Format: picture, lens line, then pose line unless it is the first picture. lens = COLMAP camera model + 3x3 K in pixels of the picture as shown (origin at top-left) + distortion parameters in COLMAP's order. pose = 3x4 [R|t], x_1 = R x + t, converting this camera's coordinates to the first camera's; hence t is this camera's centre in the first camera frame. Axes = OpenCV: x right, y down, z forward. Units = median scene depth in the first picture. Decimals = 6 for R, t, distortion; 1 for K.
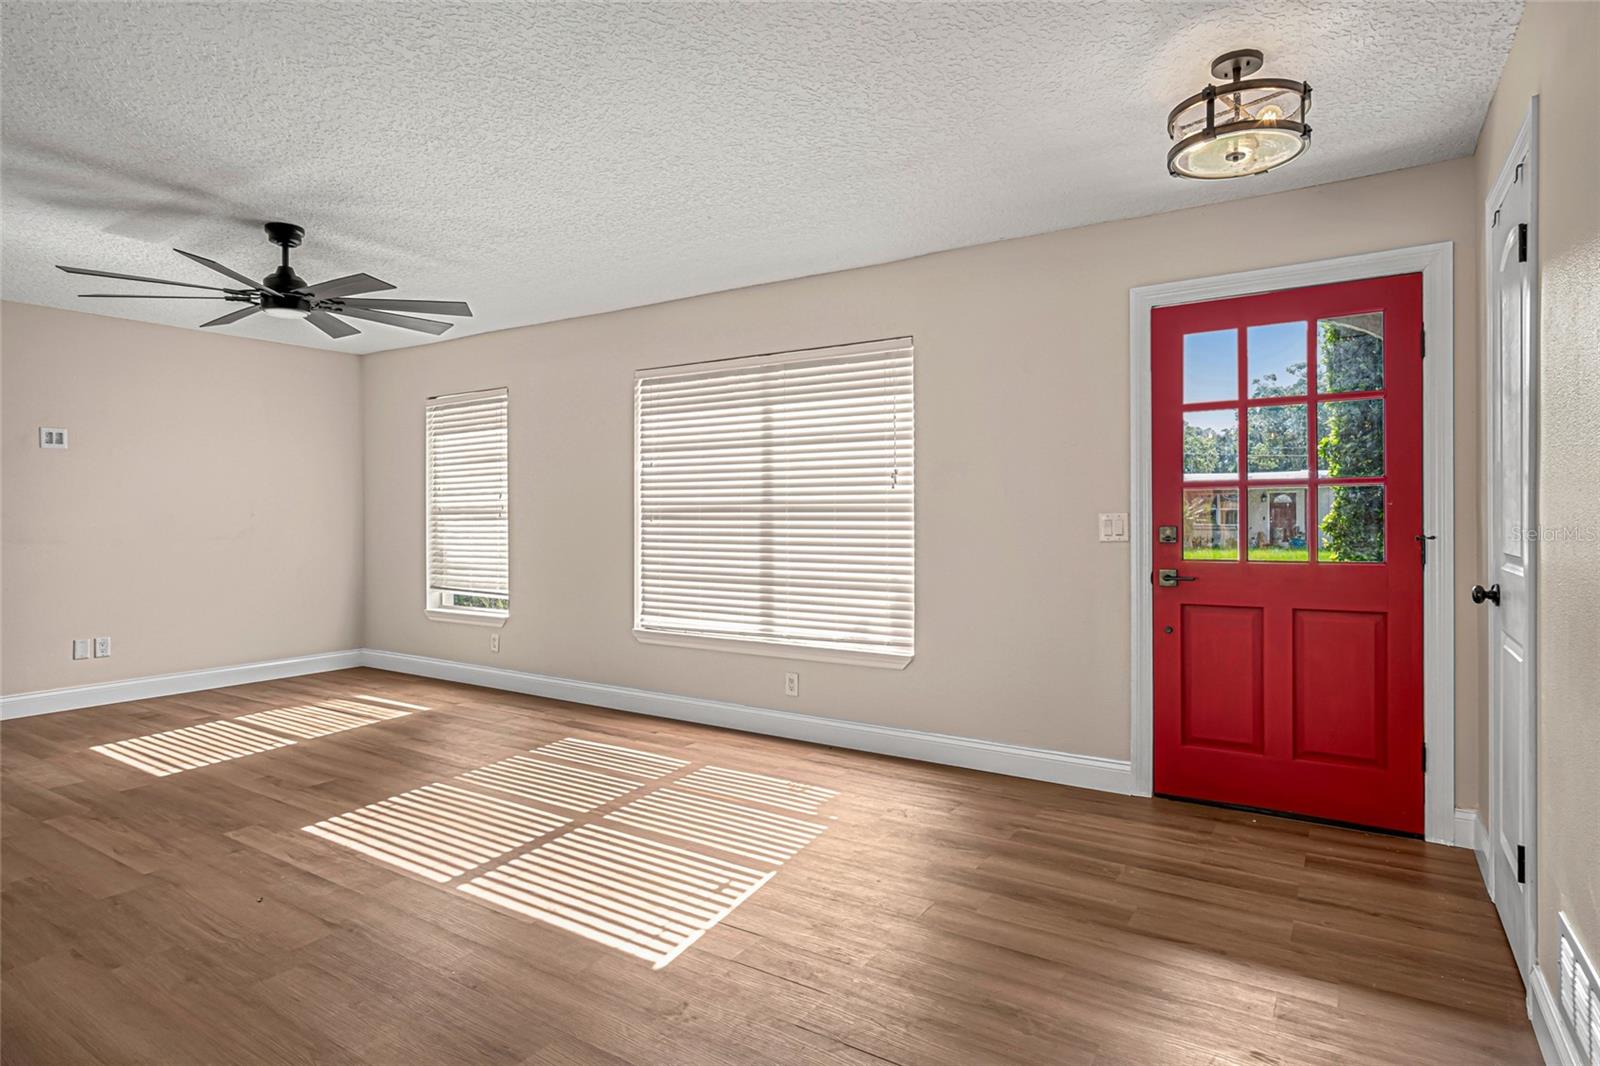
lens RADIAL K [[860.3, 0, 805.8], [0, 860.3, 520.1], [0, 0, 1]] dist [0.001533, 0.000774]
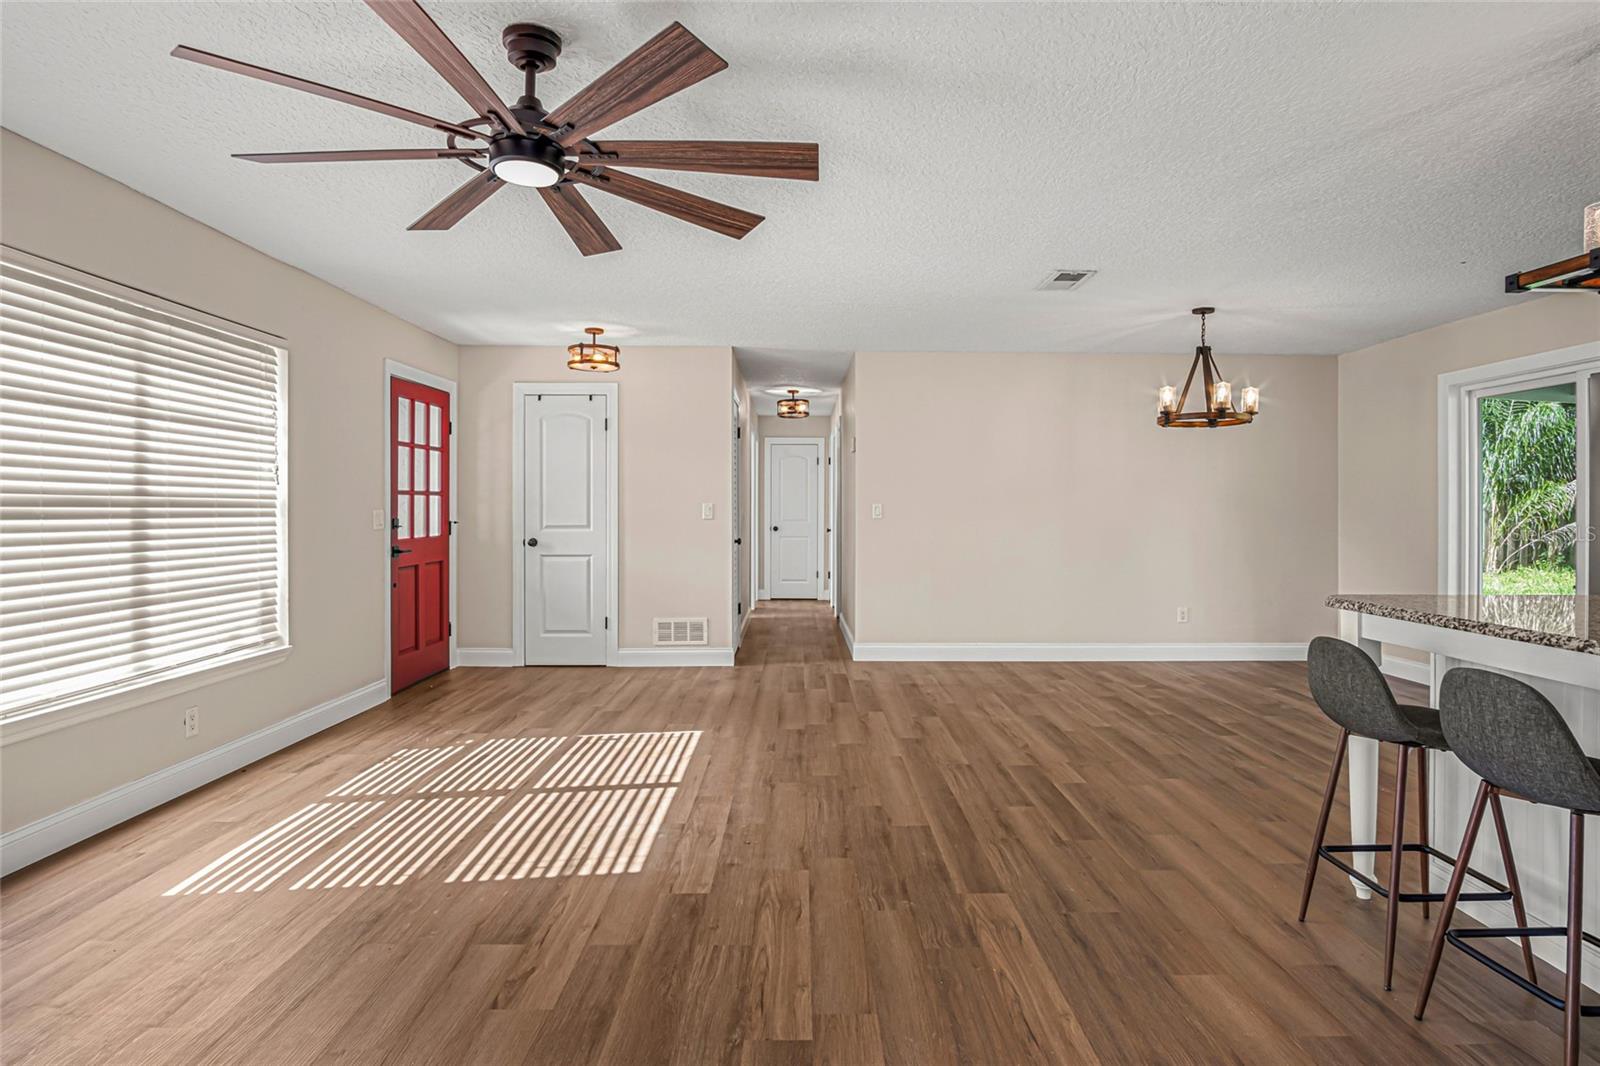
lens RADIAL K [[860.3, 0, 805.8], [0, 860.3, 520.1], [0, 0, 1]] dist [0.001533, 0.000774]
pose [[-0.530926, -0.009757, 0.847362, -0.997069], [0.003148, 0.999904, 0.013486, -0.006425], [-0.847412, 0.009828, -0.530844, 0.938092]]
